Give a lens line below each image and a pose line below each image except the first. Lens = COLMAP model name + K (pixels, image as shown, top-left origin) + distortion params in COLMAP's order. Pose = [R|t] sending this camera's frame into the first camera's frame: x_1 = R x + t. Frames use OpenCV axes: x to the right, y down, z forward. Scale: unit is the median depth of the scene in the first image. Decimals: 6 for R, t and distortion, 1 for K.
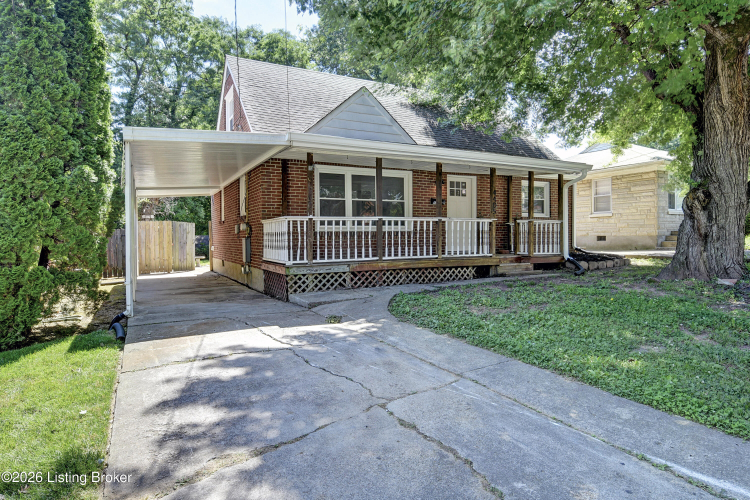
lens RADIAL K [[445.6, 0, 375.0], [0, 445.6, 250.0], [0, 0, 1]] dist [-0.000397, -0.000146]
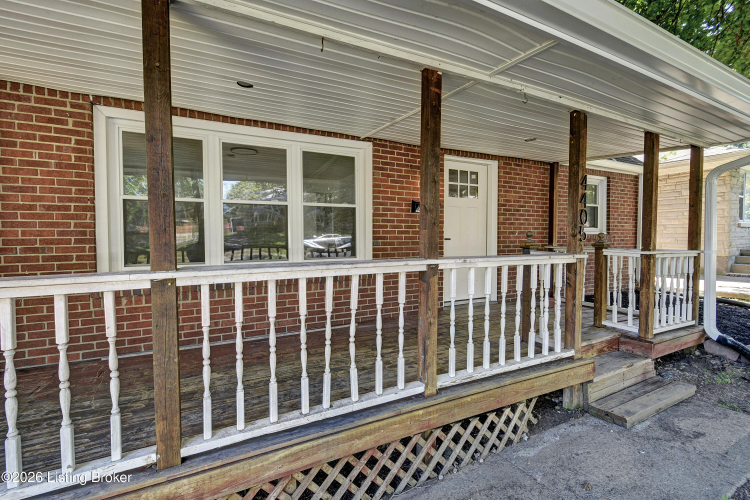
lens RADIAL K [[329.8, 0, 376.6], [0, 329.8, 243.2], [0, 0, 1]] dist [0.003490, -0.004874]
pose [[0.999933, 0.007533, -0.008840, 0.092118], [-0.007560, 0.999967, -0.002948, -0.069190], [0.008818, 0.003014, 0.999957, 0.651090]]
